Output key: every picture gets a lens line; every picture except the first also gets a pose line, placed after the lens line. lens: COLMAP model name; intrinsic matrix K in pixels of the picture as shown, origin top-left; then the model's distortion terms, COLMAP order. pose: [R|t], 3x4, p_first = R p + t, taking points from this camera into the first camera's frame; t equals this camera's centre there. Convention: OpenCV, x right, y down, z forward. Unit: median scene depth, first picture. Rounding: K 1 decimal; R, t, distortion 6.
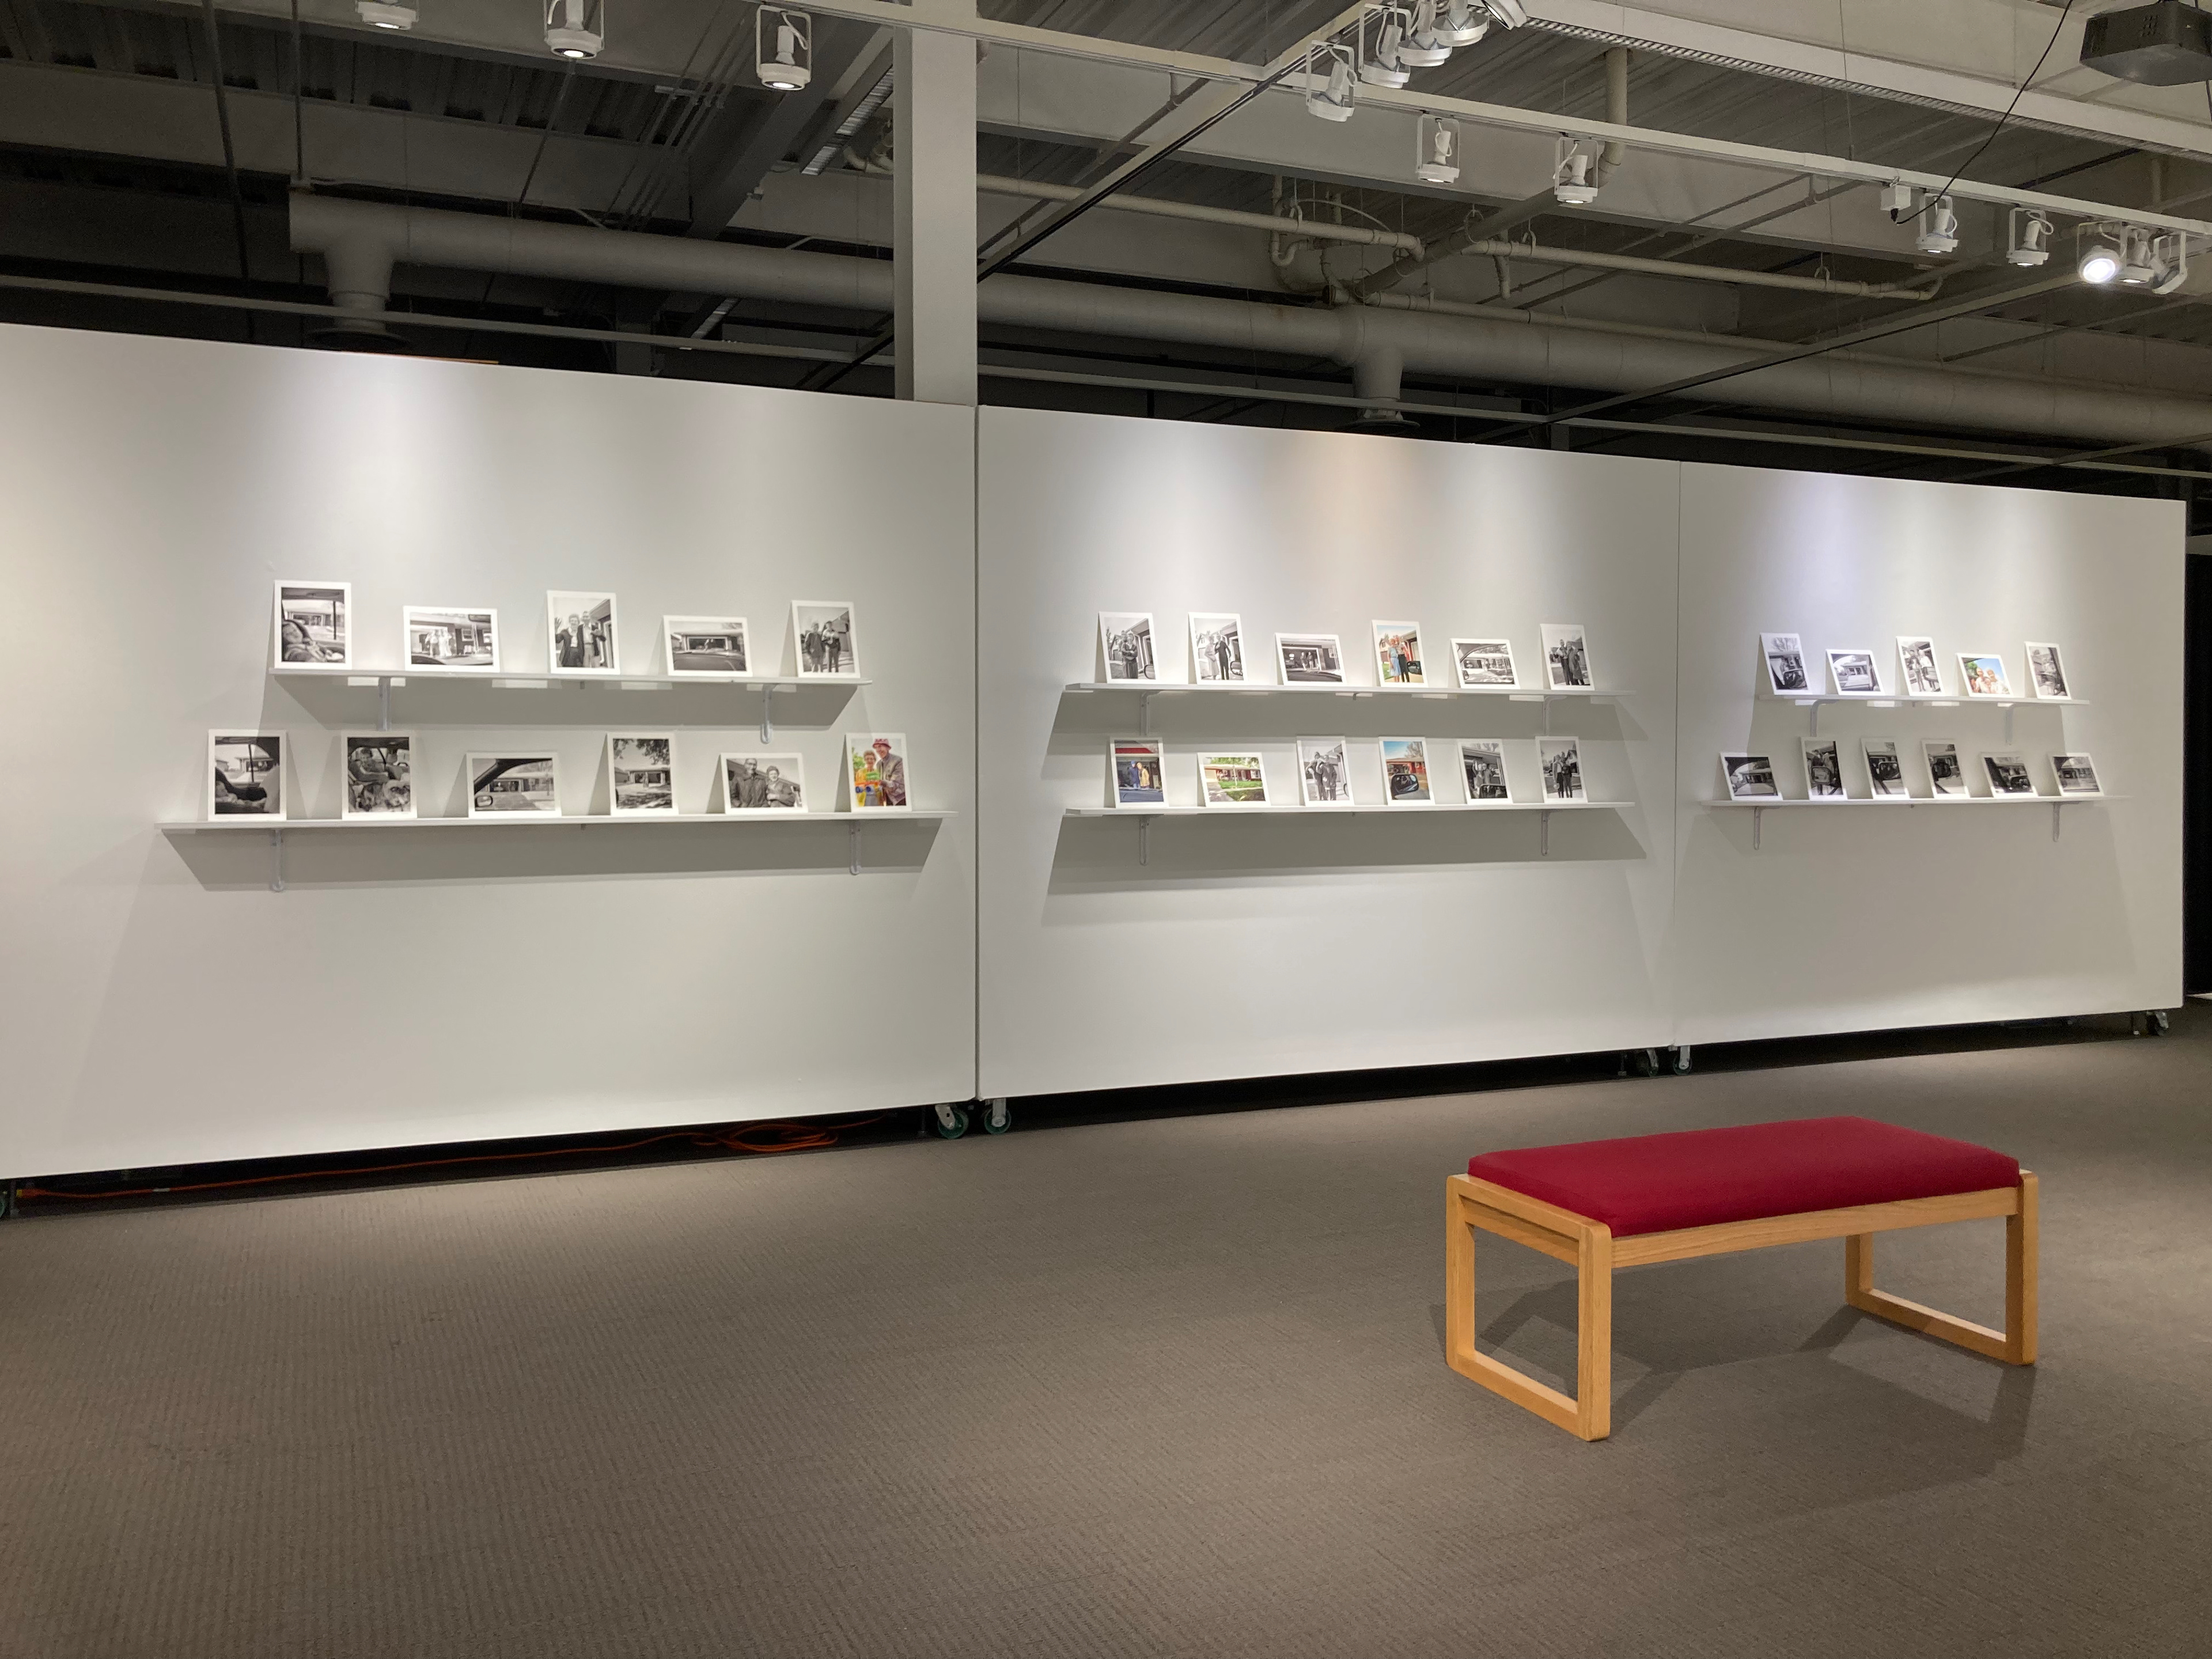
lens RADIAL K [[1807.7, 0, 1111.9], [0, 1807.7, 794.0], [0, 0, 1]] dist [0.038312, -0.029762]
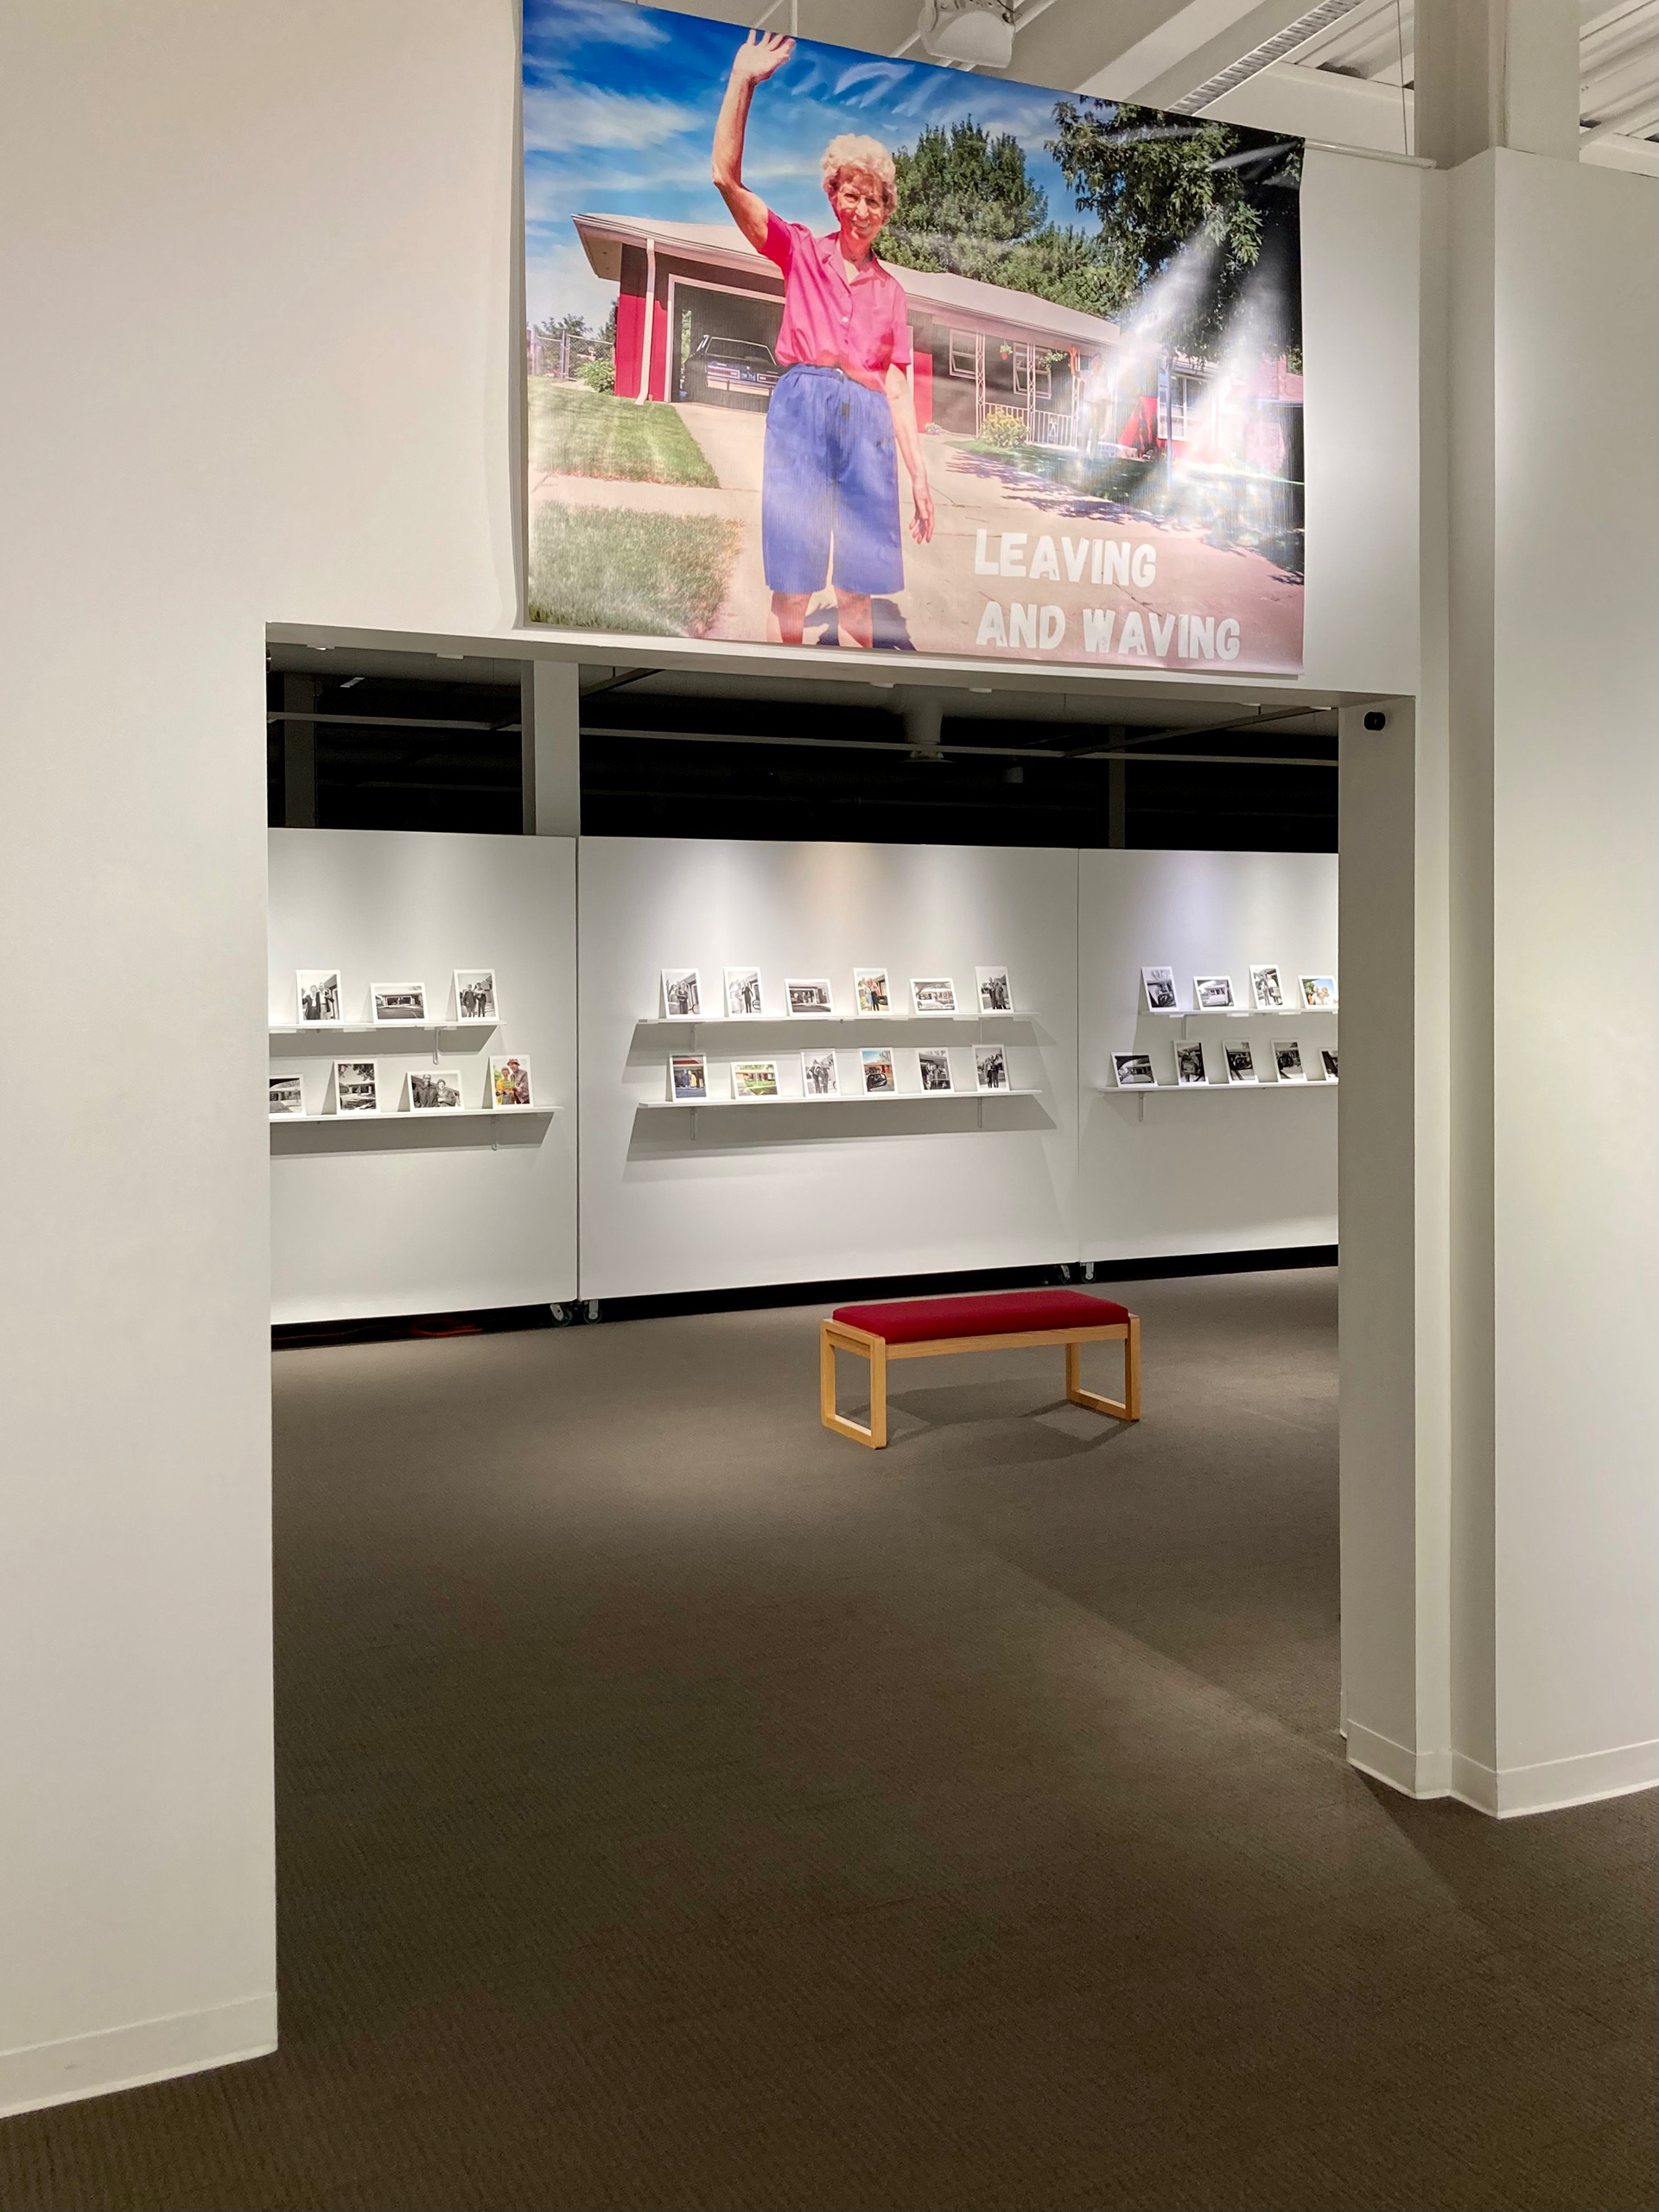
lens RADIAL K [[2111.5, 0, 840.0], [0, 2111.5, 954.5], [0, 0, 1]] dist [0.127359, 0.000000]
pose [[0.999616, -0.004745, 0.027289, 0.098727], [0.005456, 0.999646, -0.026031, -0.071274], [-0.027156, 0.026170, 0.999289, -0.787084]]
